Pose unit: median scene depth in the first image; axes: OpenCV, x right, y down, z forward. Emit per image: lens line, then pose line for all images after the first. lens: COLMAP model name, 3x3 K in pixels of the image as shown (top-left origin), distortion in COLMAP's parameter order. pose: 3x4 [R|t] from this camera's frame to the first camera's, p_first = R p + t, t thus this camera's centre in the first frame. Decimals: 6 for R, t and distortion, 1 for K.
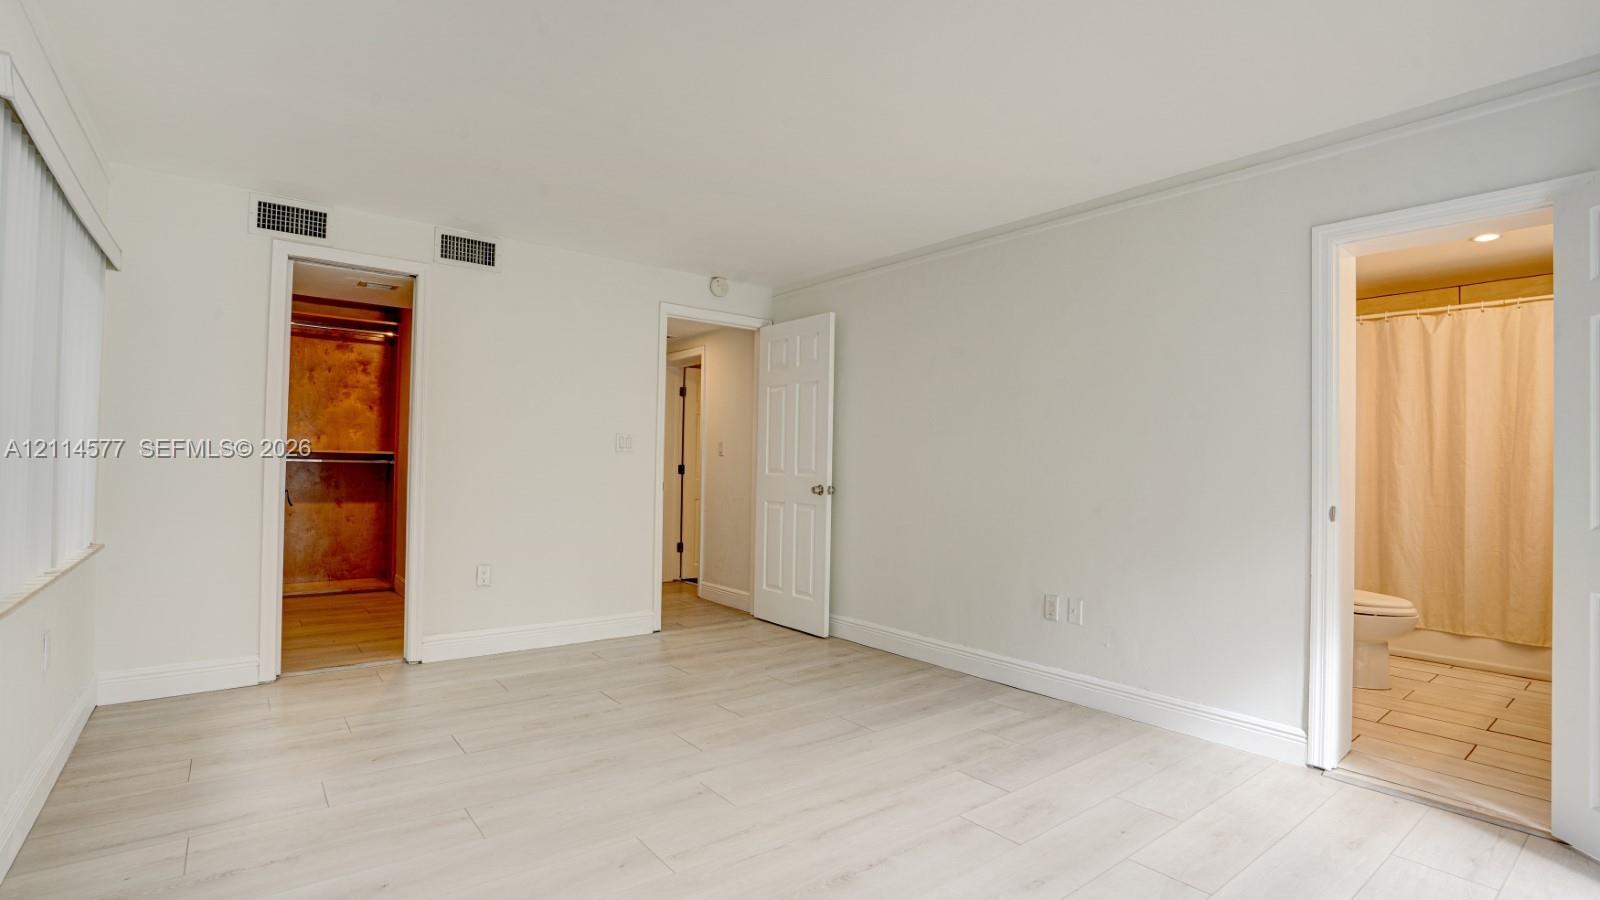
lens RADIAL K [[748.3, 0, 800.3], [0, 748.3, 455.0], [0, 0, 1]] dist [-0.050000, 0.017630]
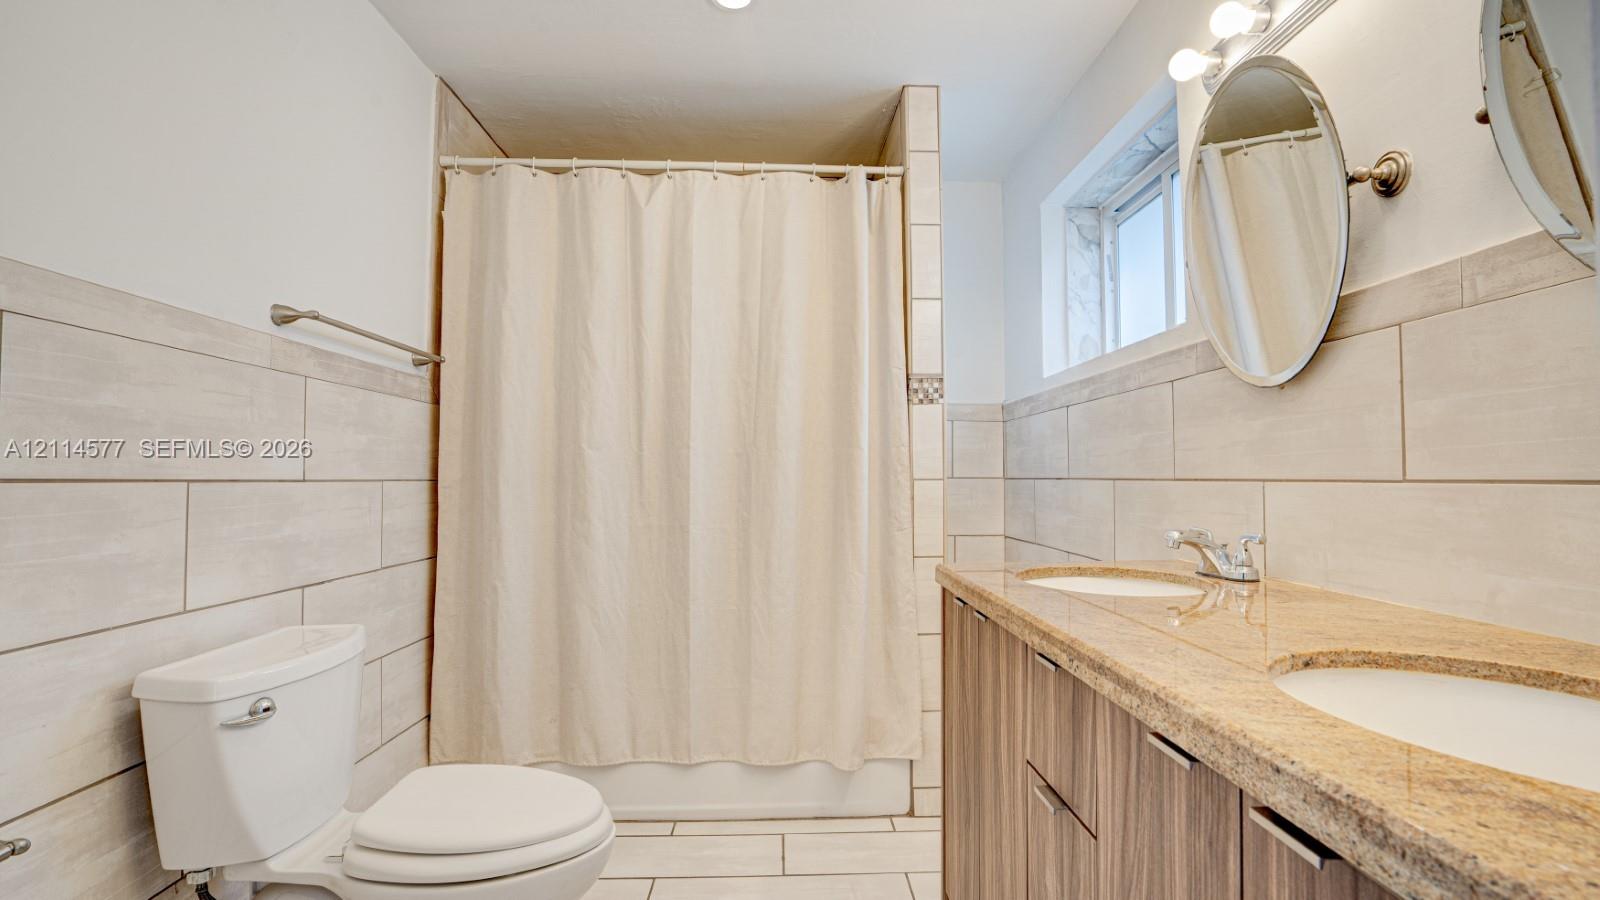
lens RADIAL K [[748.3, 0, 806.4], [0, 748.3, 453.3], [0, 0, 1]] dist [-0.050000, 0.017630]
pose [[0.601435, 0.014252, 0.798795, 0.503722], [0.000519, 0.999834, -0.018230, 0.026094], [-0.798922, 0.011379, 0.601328, 0.574065]]
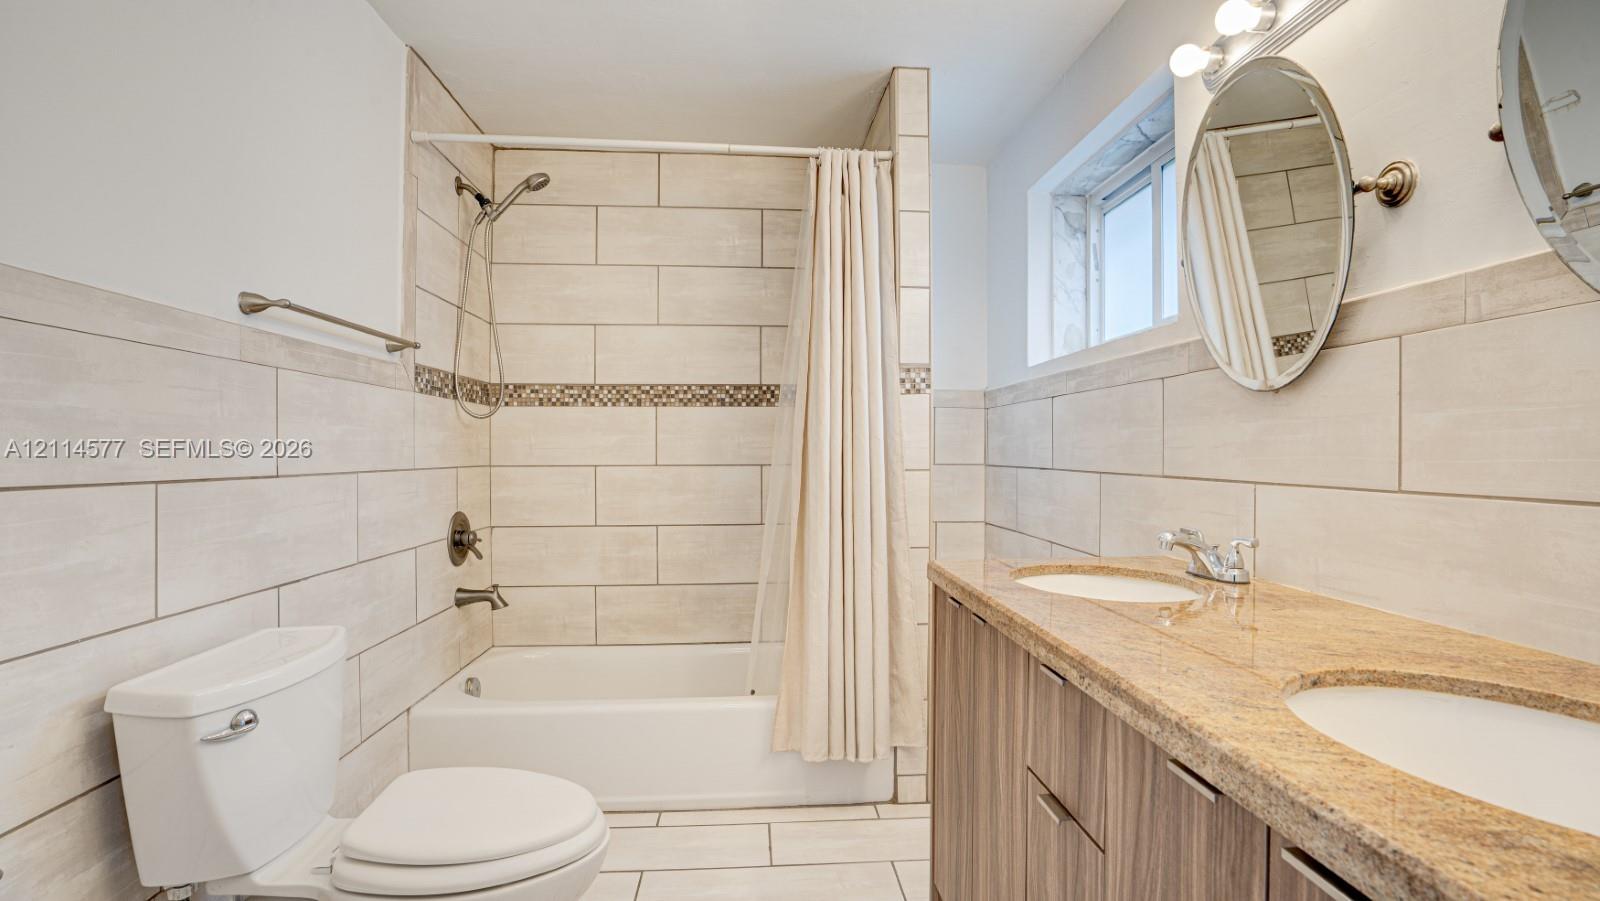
lens RADIAL K [[748.3, 0, 804.1], [0, 748.3, 452.6], [0, 0, 1]] dist [-0.050000, 0.017630]
pose [[0.568347, -0.012716, 0.822691, 0.500308], [-0.004979, 0.999809, 0.018893, 0.013299], [-0.822774, -0.014834, 0.568175, 0.587693]]
